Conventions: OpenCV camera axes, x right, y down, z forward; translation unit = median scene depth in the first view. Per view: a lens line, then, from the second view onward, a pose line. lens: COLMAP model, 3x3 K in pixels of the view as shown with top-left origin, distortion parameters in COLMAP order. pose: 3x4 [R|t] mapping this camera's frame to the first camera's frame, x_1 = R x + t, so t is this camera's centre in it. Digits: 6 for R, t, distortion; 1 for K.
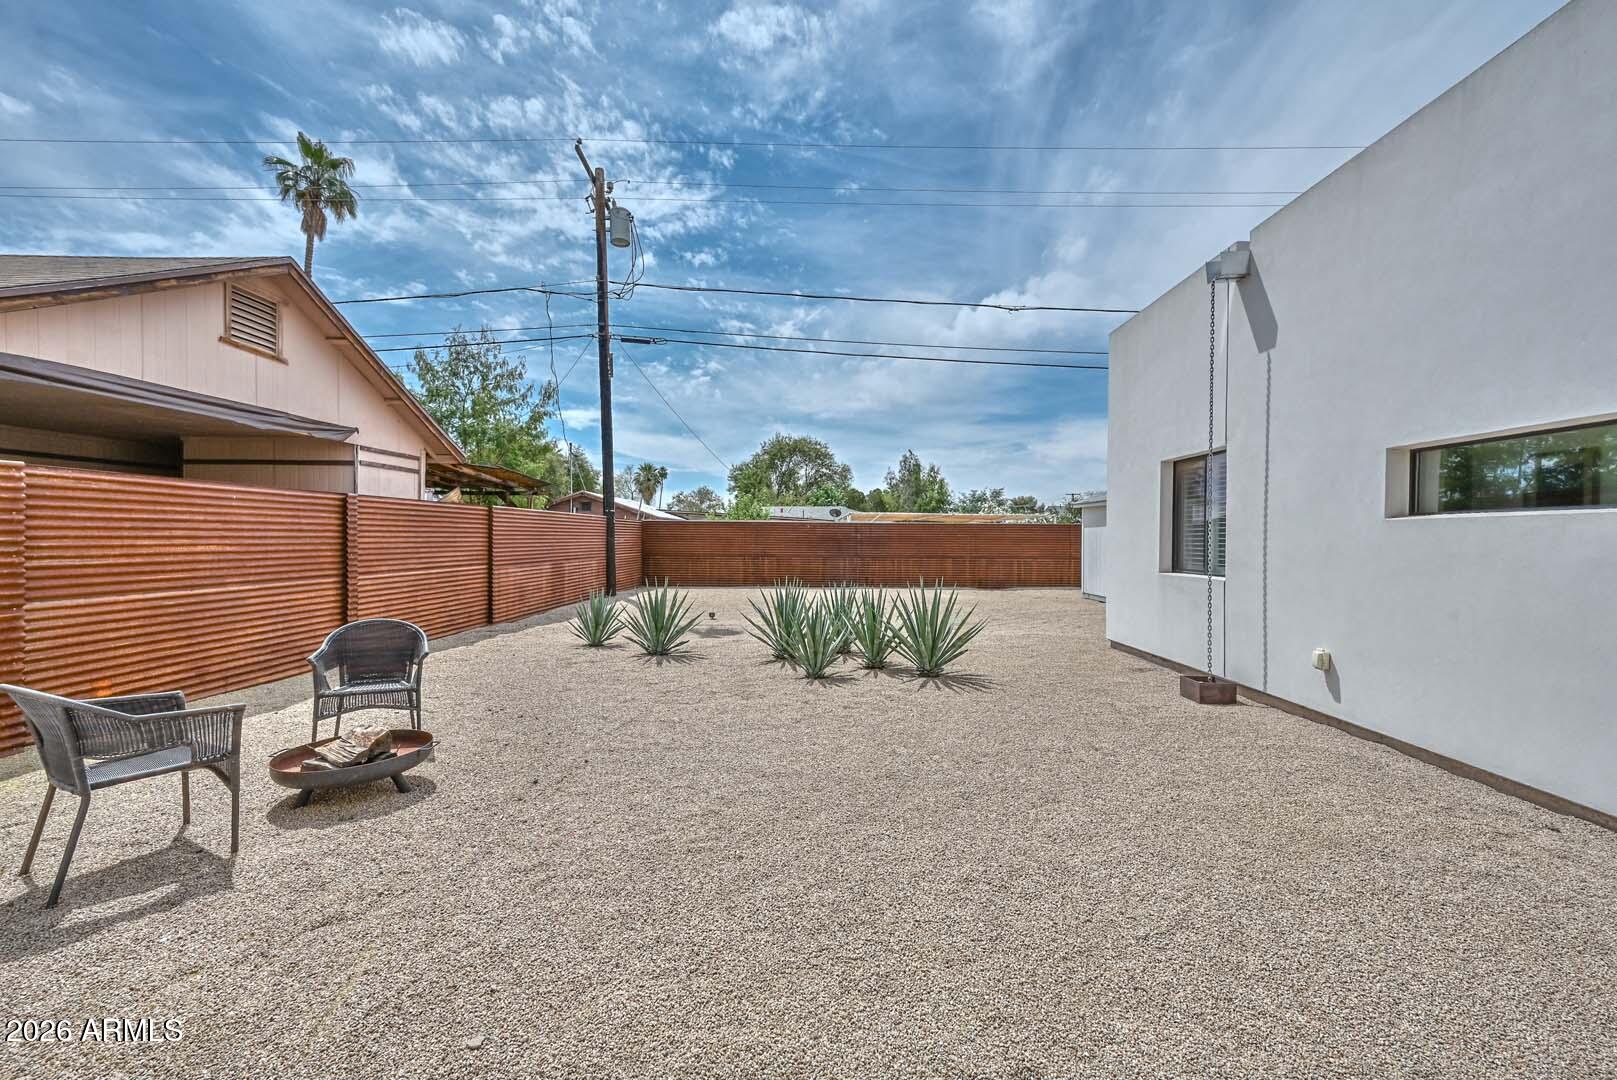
lens RADIAL K [[682.6, 0, 809.6], [0, 682.6, 543.5], [0, 0, 1]] dist [0.002871, 0.000090]
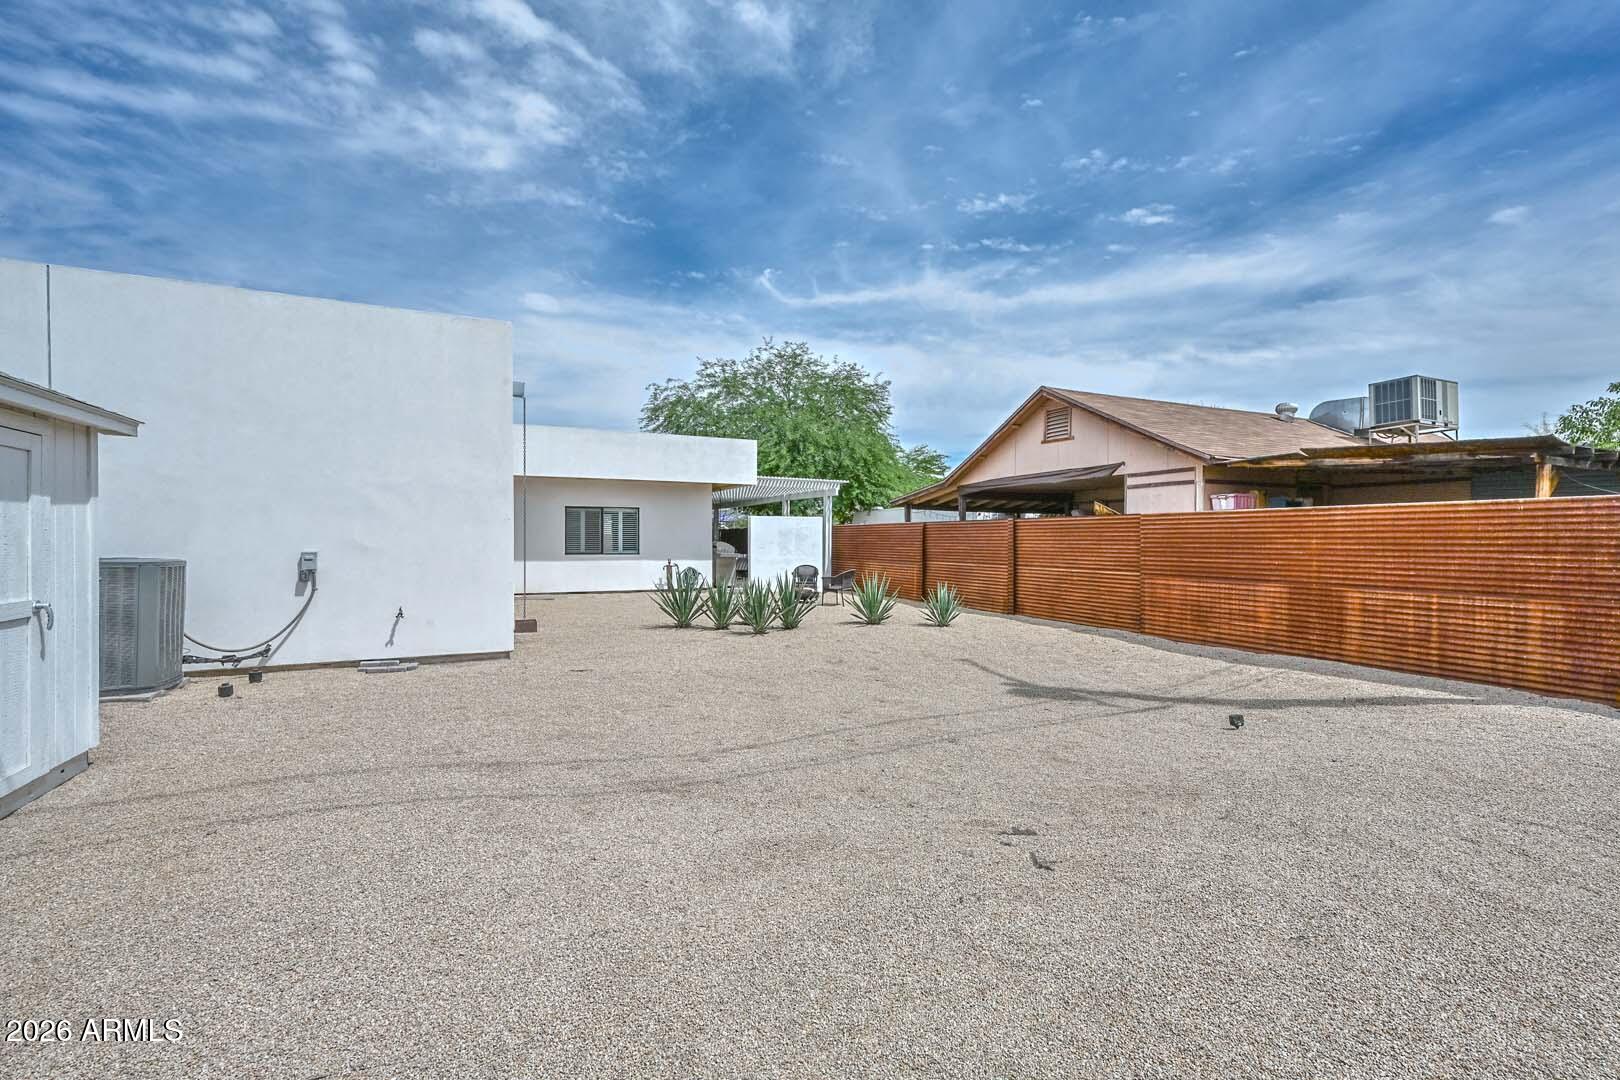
lens RADIAL K [[654.3, 0, 808.6], [0, 654.3, 534.9], [0, 0, 1]] dist [-0.000953, -0.000128]
pose [[-0.897703, -0.001680, -0.440598, 0.458760], [-0.007620, 0.999902, 0.011712, -0.037787], [0.440535, 0.013871, -0.897628, 1.919105]]
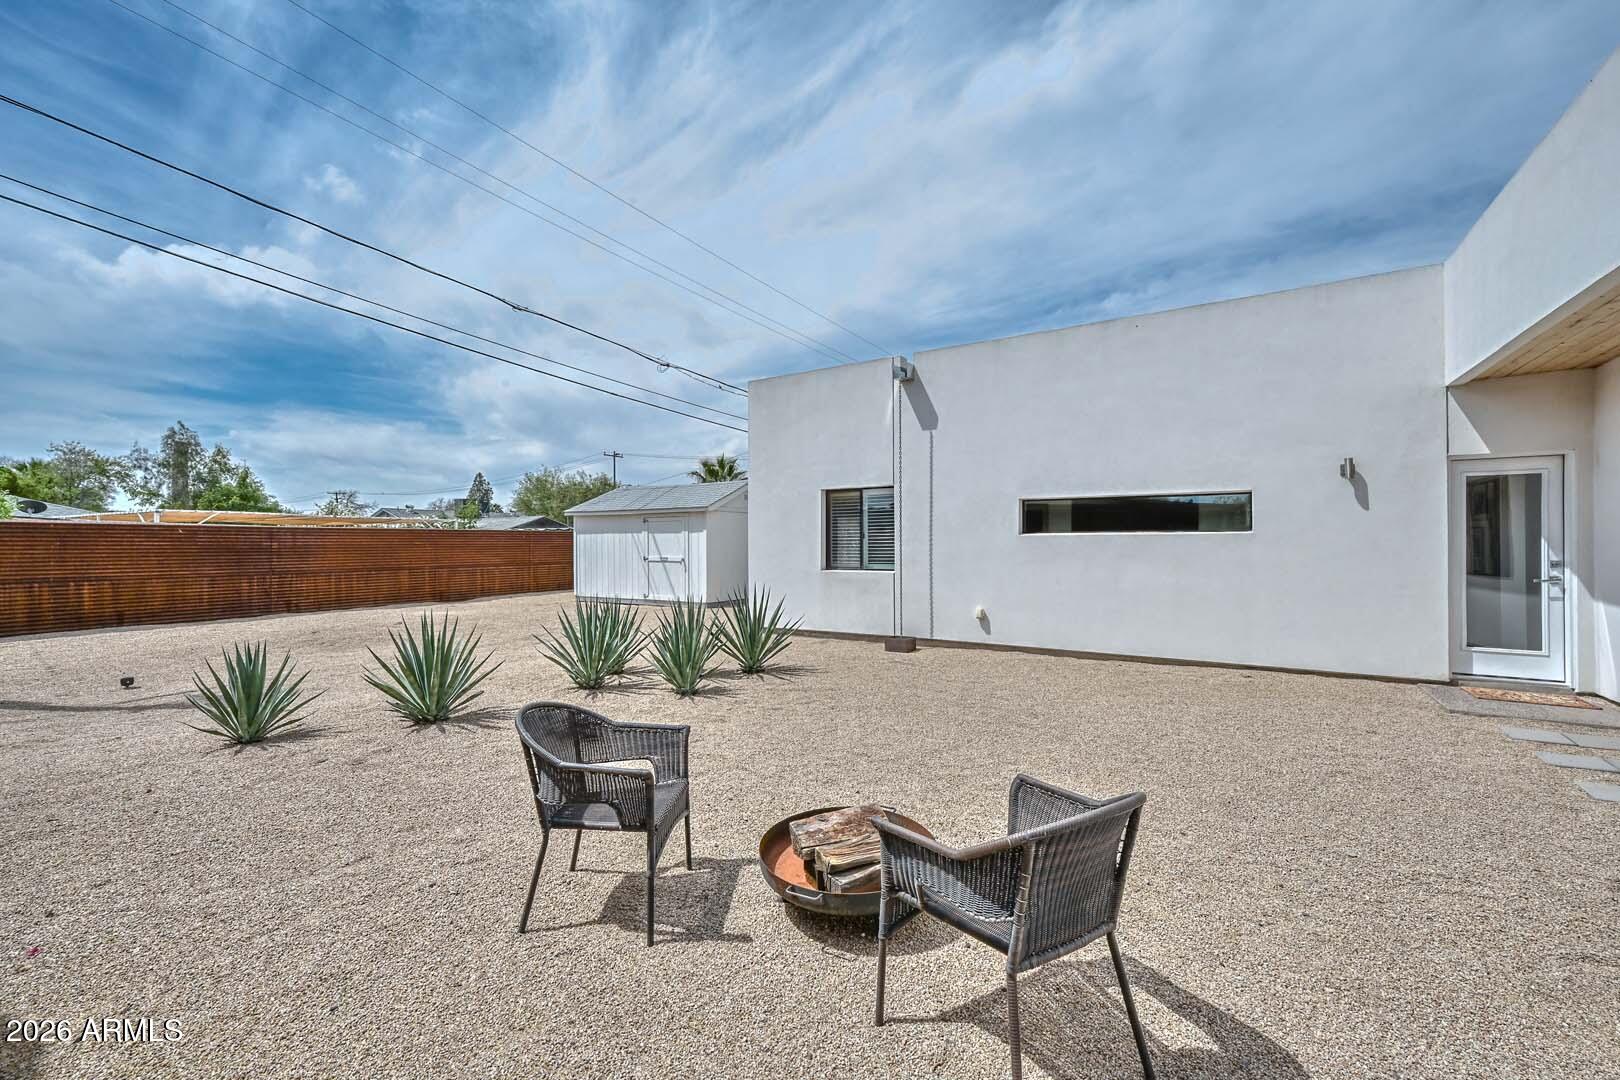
lens RADIAL K [[629.9, 0, 811.4], [0, 629.9, 535.1], [0, 0, 1]] dist [0.001126, 0.000057]
pose [[0.503577, 0.002570, 0.863947, -0.500685], [0.015911, 0.999798, -0.012249, -0.010352], [-0.863804, 0.019914, 0.503434, 0.313355]]
